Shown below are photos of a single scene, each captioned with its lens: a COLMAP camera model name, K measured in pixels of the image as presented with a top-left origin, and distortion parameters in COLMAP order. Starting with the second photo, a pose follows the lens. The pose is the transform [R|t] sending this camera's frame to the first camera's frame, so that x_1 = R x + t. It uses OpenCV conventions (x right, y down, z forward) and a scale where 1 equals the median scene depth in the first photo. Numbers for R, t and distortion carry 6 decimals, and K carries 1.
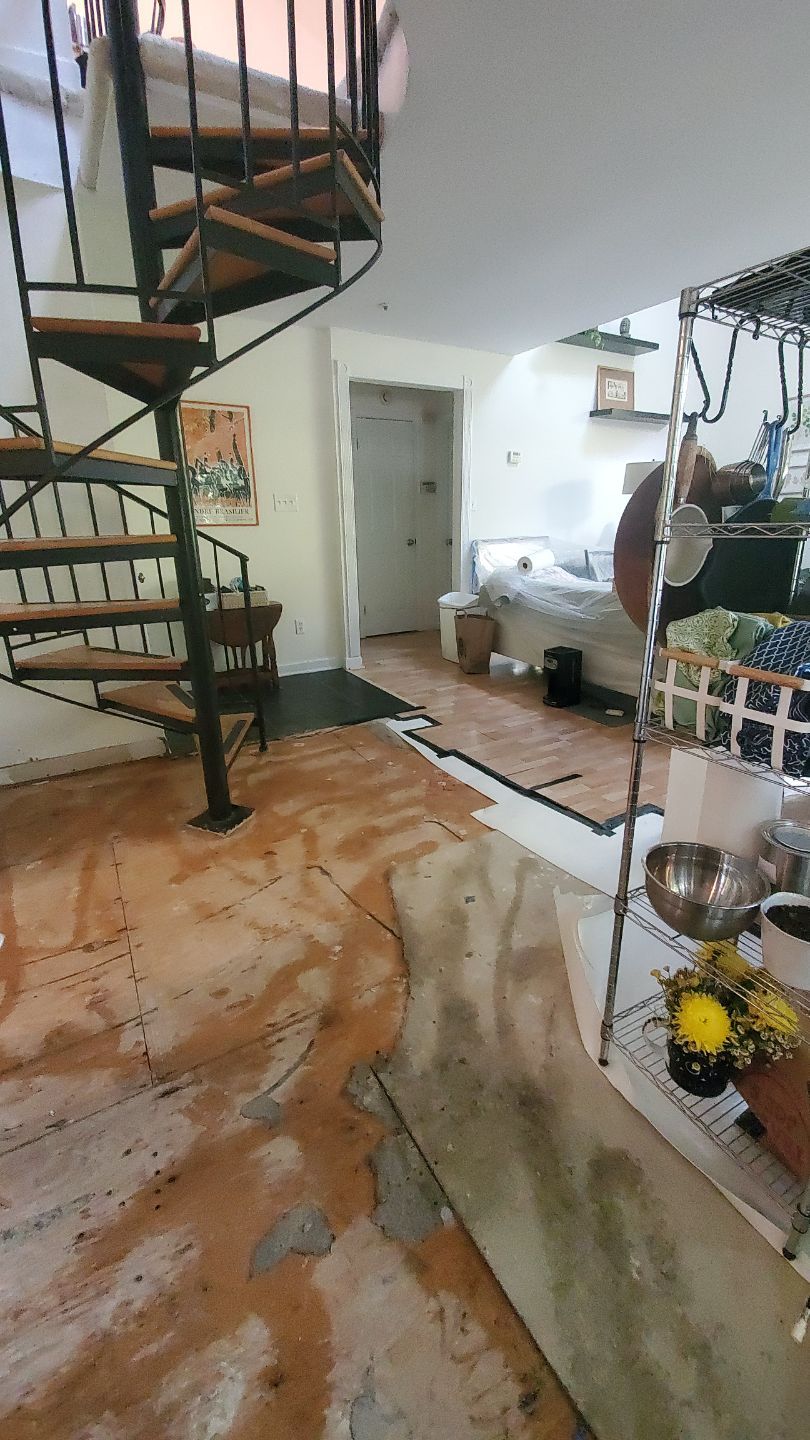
lens RADIAL K [[579.0, 0, 412.0], [0, 579.0, 715.7], [0, 0, 1]] dist [-0.009557, -0.000325]
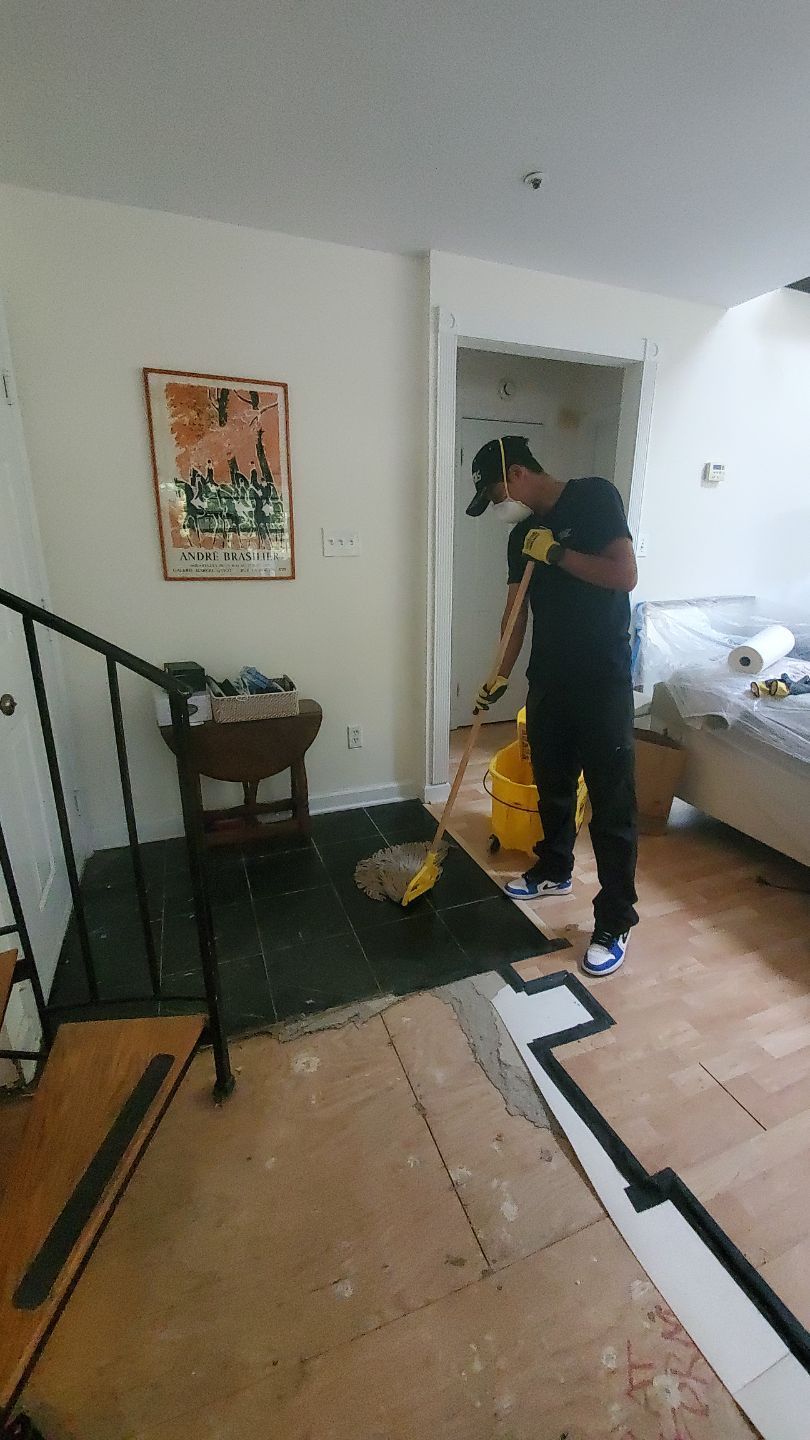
lens RADIAL K [[579.0, 0, 412.0], [0, 579.0, 715.7], [0, 0, 1]] dist [-0.009557, -0.000325]
pose [[0.987670, 0.056038, -0.146175, -0.048768], [-0.062560, 0.997223, -0.040401, -0.178473], [0.143505, 0.049048, 0.988433, 0.445957]]
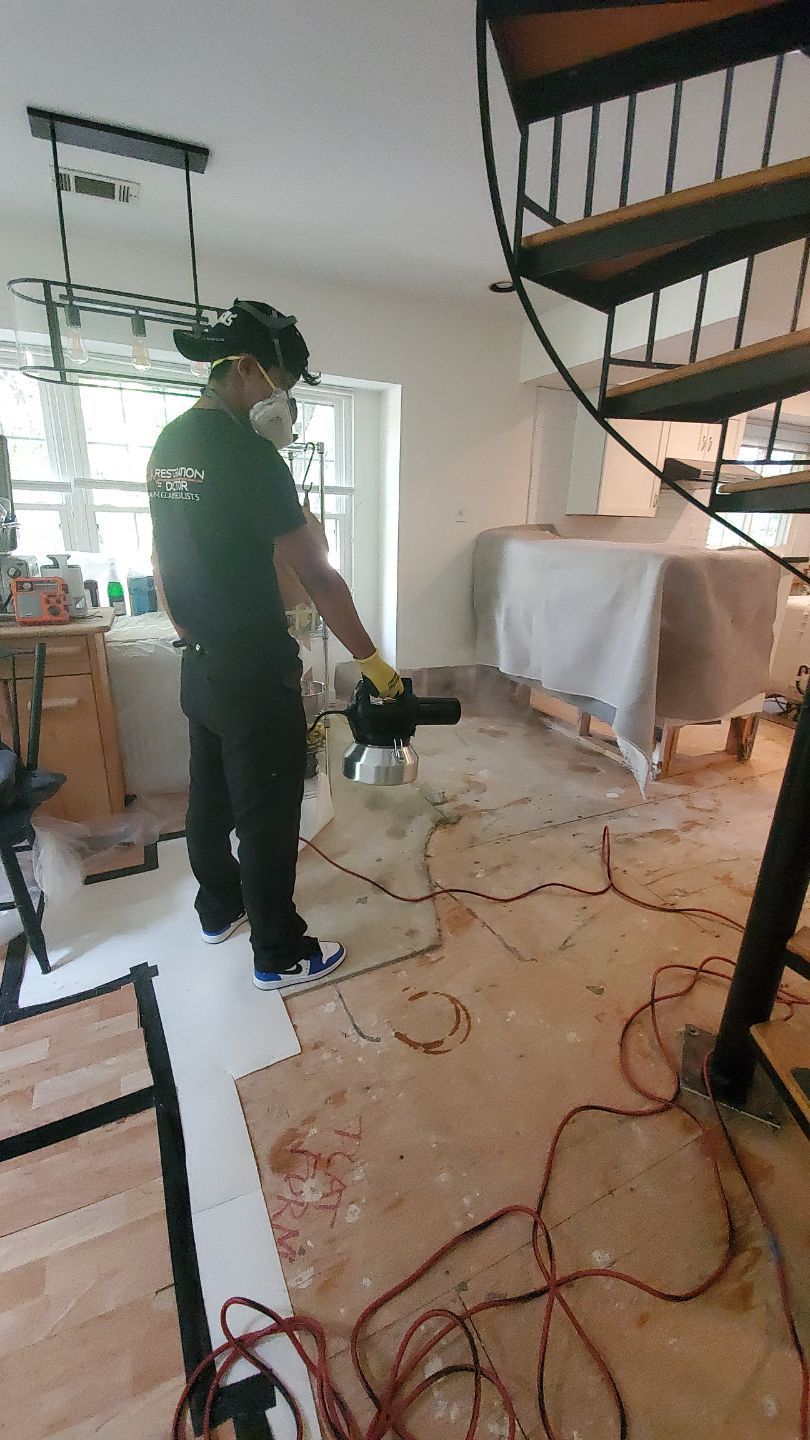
lens RADIAL K [[579.0, 0, 412.0], [0, 579.0, 715.7], [0, 0, 1]] dist [-0.009557, -0.000325]
pose [[-0.997258, -0.035270, 0.065063, -0.022599], [0.011455, 0.794983, 0.606524, -0.290786], [-0.073116, 0.605606, -0.792399, 0.808919]]
